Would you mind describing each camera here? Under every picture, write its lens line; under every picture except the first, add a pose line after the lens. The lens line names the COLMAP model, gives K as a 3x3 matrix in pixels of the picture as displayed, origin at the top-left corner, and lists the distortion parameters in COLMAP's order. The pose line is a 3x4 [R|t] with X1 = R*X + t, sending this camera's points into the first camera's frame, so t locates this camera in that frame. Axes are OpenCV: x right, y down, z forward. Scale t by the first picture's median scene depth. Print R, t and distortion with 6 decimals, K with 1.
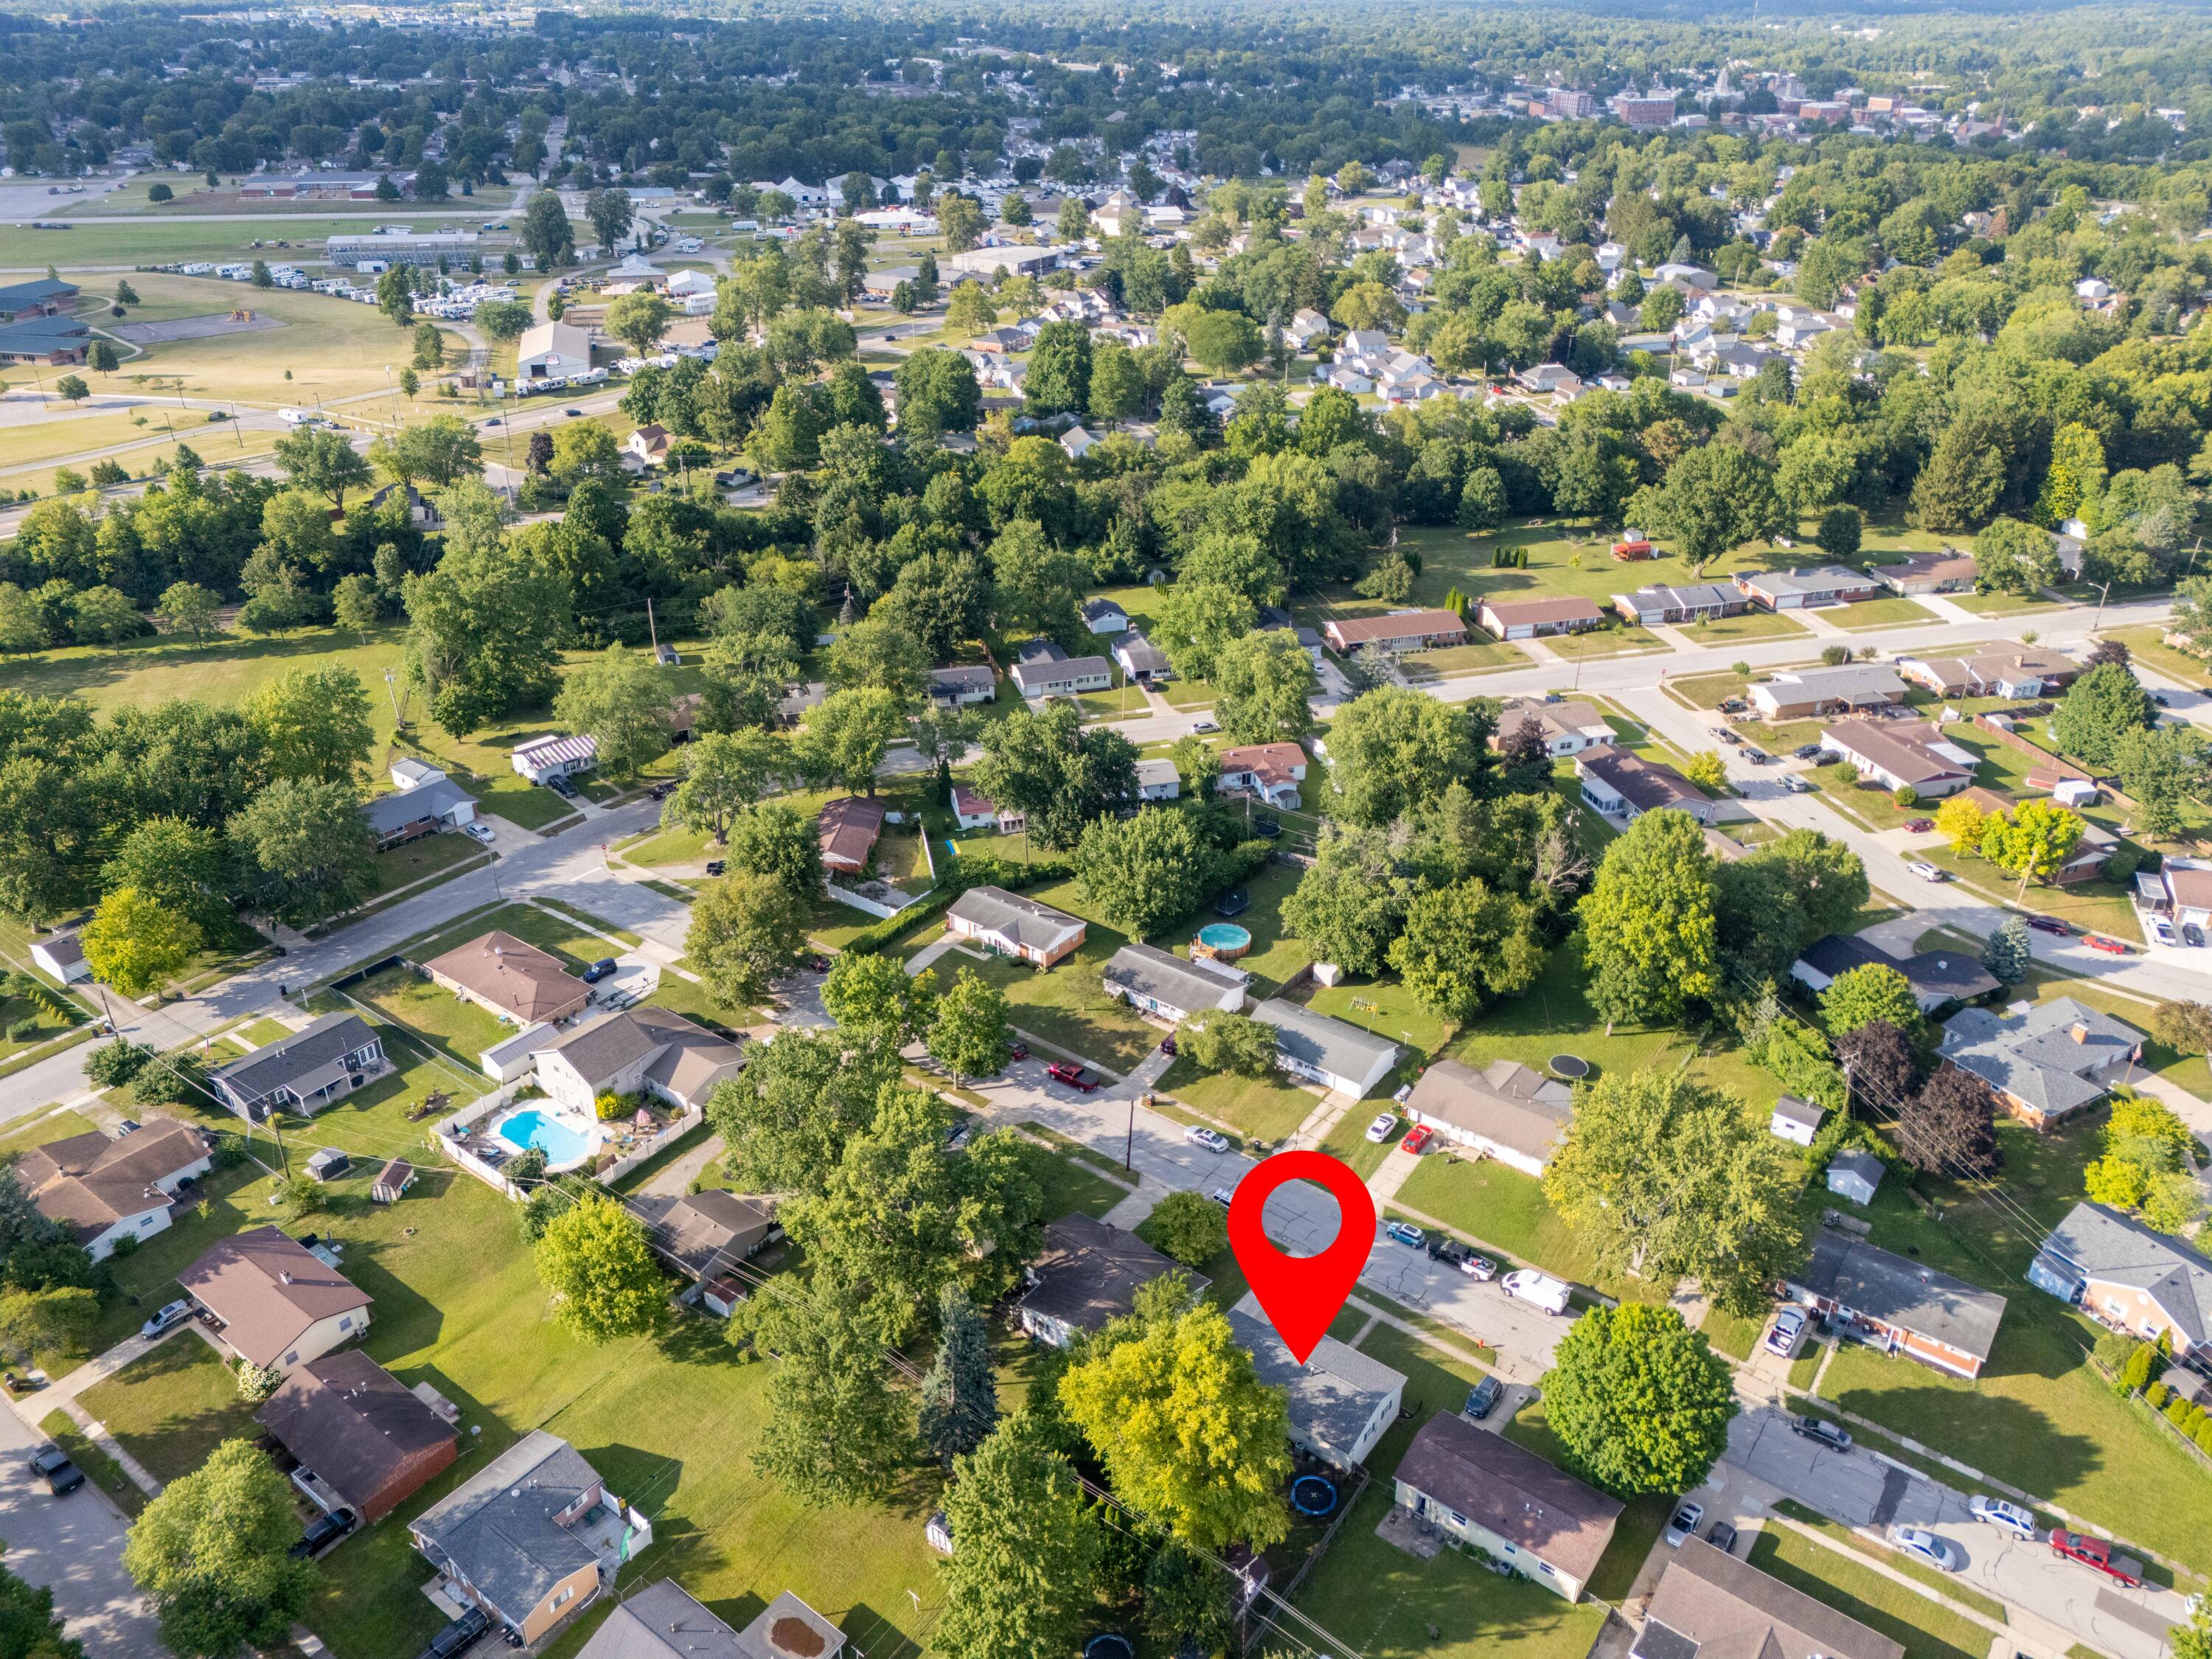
lens RADIAL K [[1620.7, 0, 1106.0], [0, 1620.7, 829.5], [0, 0, 1]] dist [0.139666, -0.185498]
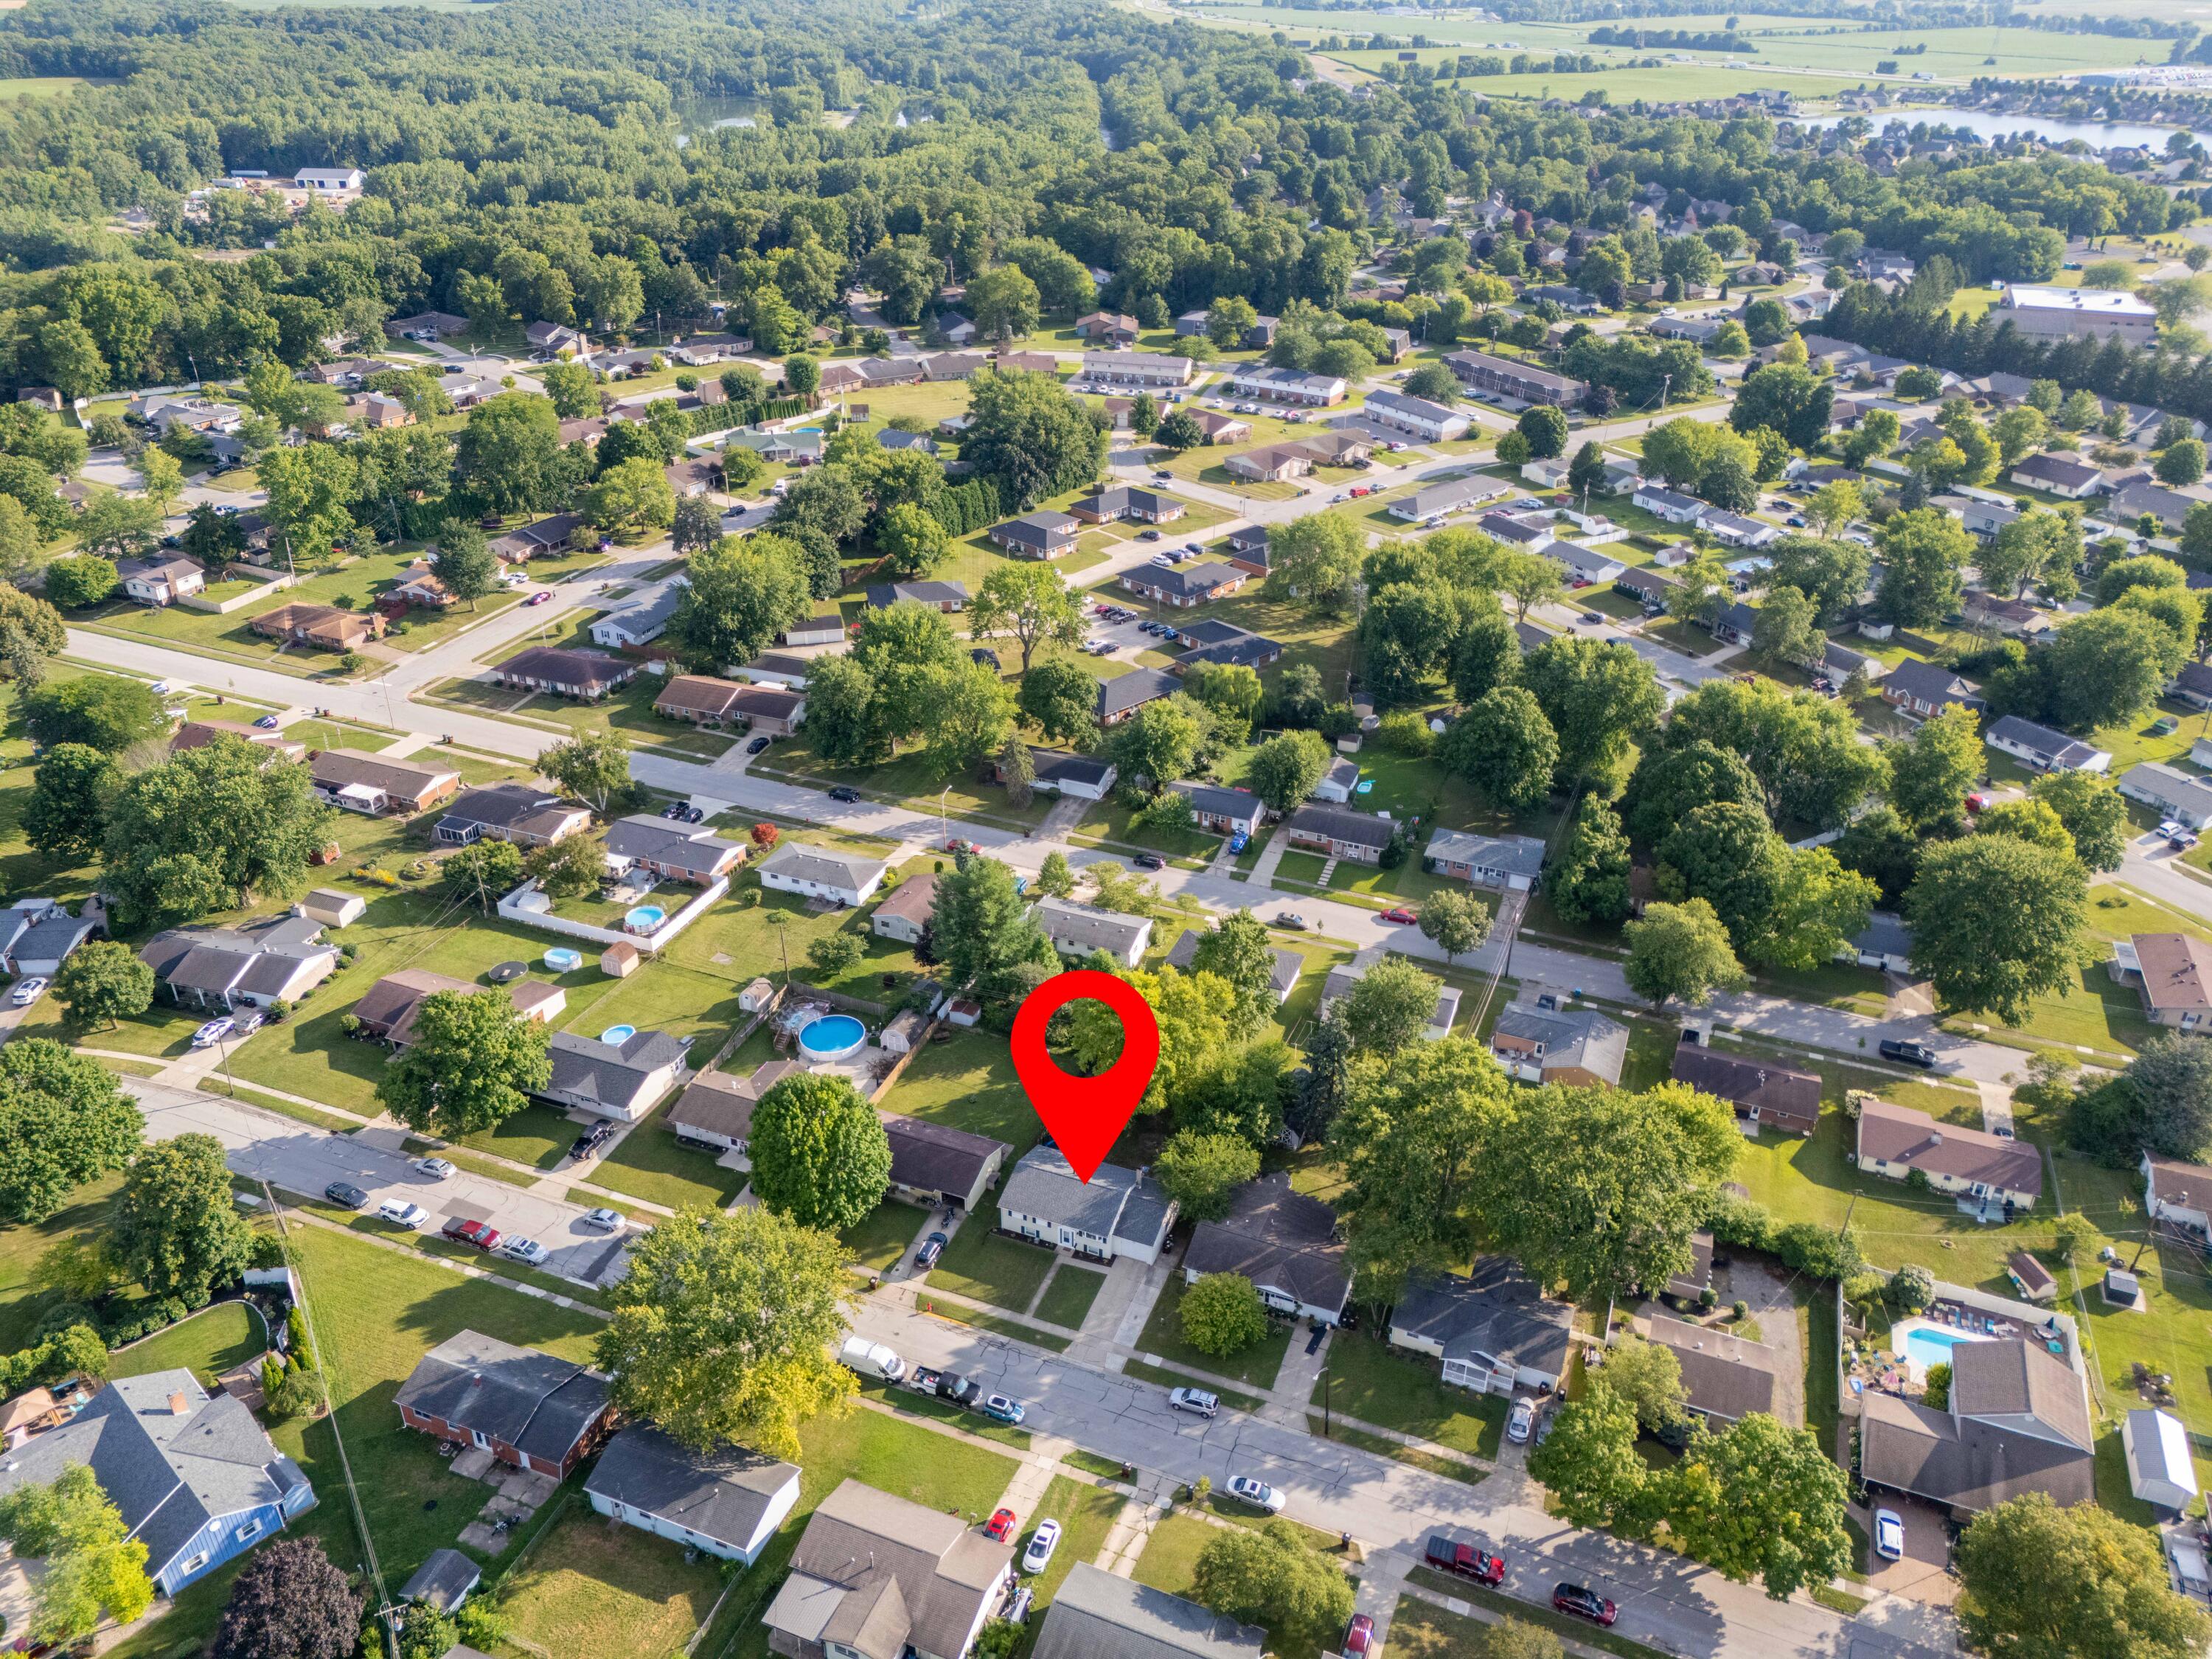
lens RADIAL K [[1620.7, 0, 1106.0], [0, 1620.7, 829.5], [0, 0, 1]] dist [0.139666, -0.185498]
pose [[-0.966947, 0.115563, -0.227284, 0.221376], [-0.126180, 0.557718, 0.820384, -0.513320], [0.221566, 0.821947, -0.524702, 0.907373]]
